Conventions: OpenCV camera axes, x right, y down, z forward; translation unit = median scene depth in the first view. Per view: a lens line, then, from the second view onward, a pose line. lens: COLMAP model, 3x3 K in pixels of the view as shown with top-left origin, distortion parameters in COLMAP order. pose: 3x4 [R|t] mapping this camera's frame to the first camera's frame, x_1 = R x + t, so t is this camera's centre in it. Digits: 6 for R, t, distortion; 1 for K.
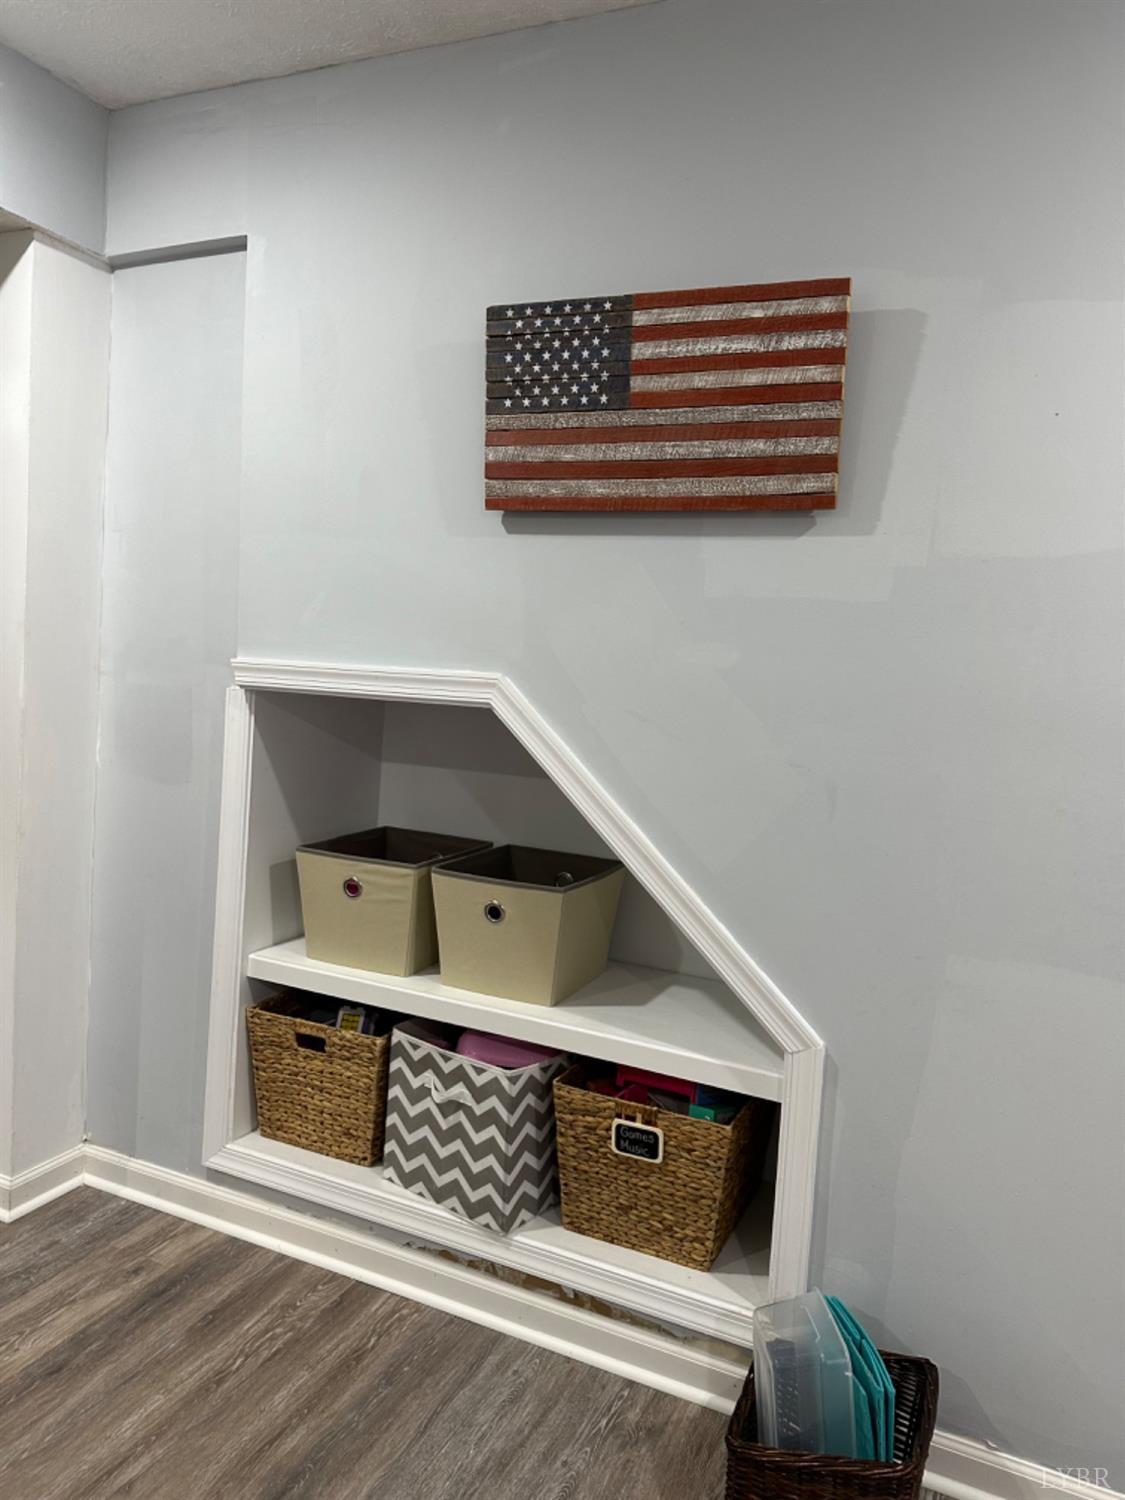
lens RADIAL K [[1067.7, 0, 562.5], [0, 1067.7, 750.0], [0, 0, 1]] dist [0.042258, -0.040077]
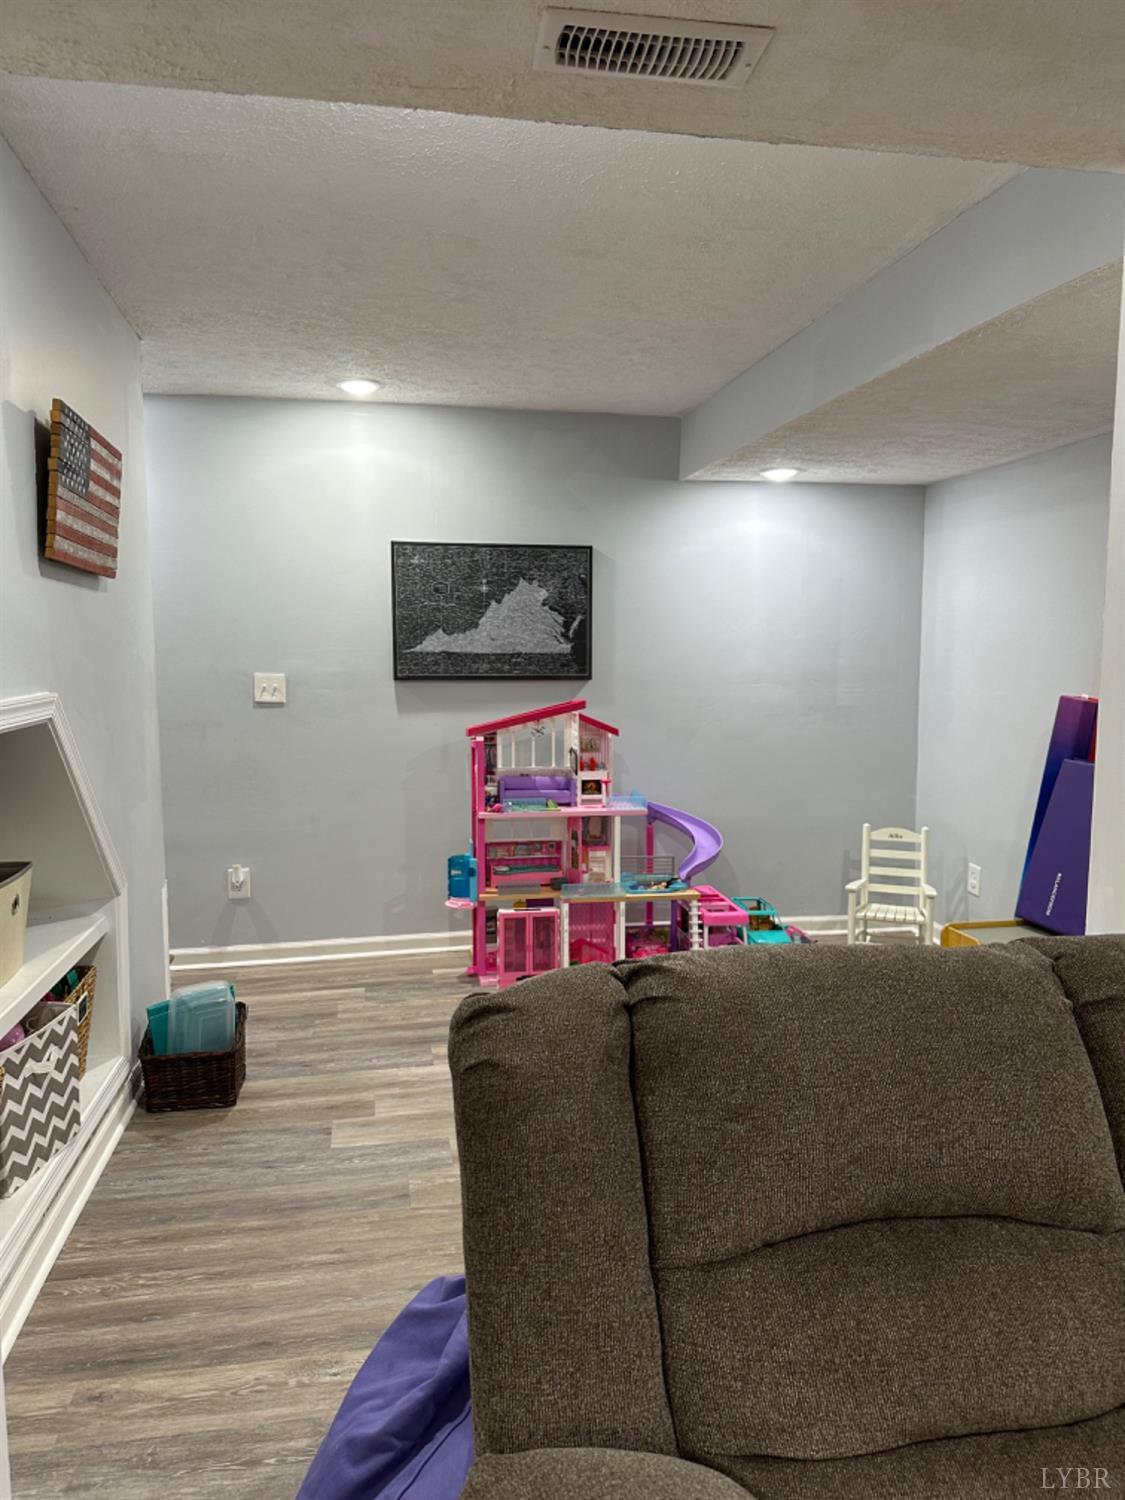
lens RADIAL K [[1055.5, 0, 562.5], [0, 1055.5, 750.0], [0, 0, 1]] dist [0.118724, -0.162576]
pose [[-0.578976, -0.137723, 0.803629, -1.398103], [0.019407, 0.983024, 0.182448, -0.222117], [-0.815114, 0.121229, -0.566474, 1.246148]]
